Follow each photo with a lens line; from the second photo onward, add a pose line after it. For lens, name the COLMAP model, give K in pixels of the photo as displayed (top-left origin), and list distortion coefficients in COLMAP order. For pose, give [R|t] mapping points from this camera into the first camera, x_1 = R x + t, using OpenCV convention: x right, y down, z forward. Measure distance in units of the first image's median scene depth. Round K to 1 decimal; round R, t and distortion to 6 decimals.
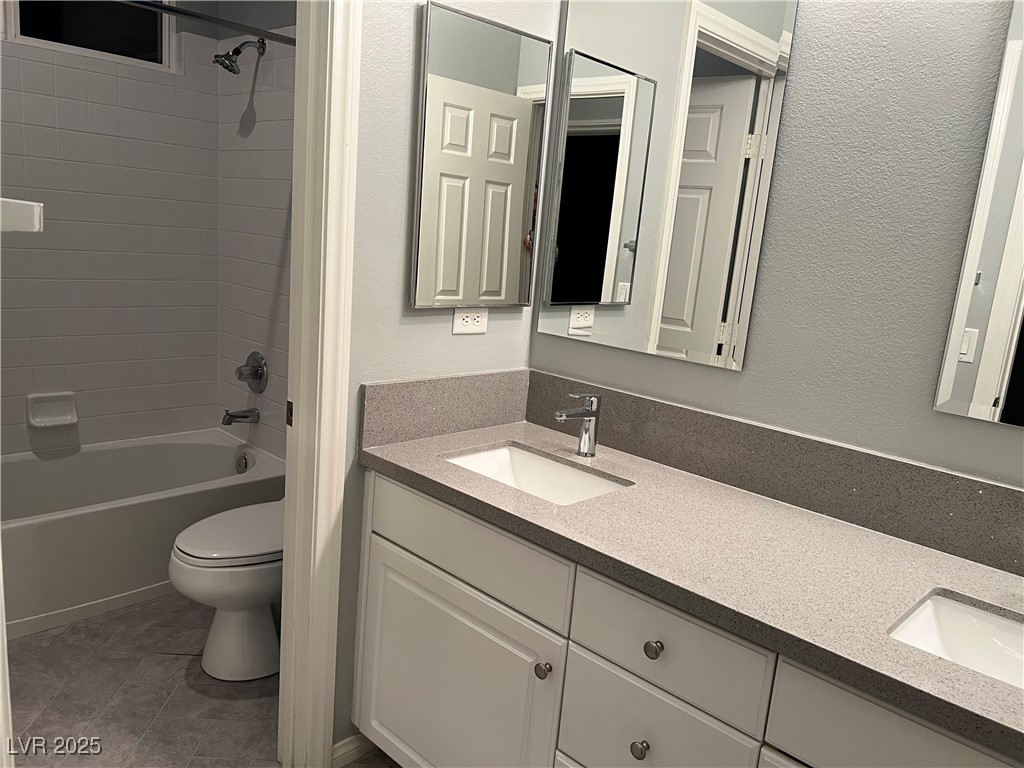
lens RADIAL K [[763.0, 0, 511.8], [0, 763.0, 379.0], [0, 0, 1]] dist [0.056012, -0.050932]
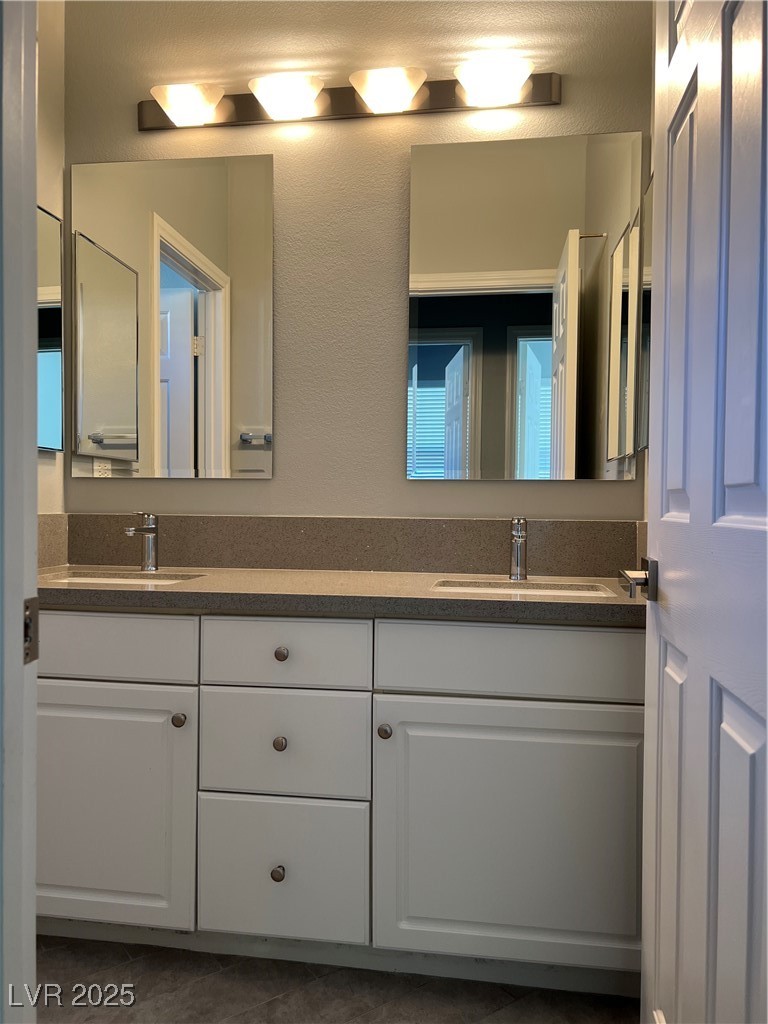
lens RADIAL K [[763.0, 0, 379.1], [0, 763.0, 514.2], [0, 0, 1]] dist [0.056012, -0.050932]
pose [[0.810987, -0.083997, 0.579003, -0.290327], [0.172082, 0.980111, -0.098843, 0.200222], [-0.559185, 0.179796, 0.809312, -0.115001]]
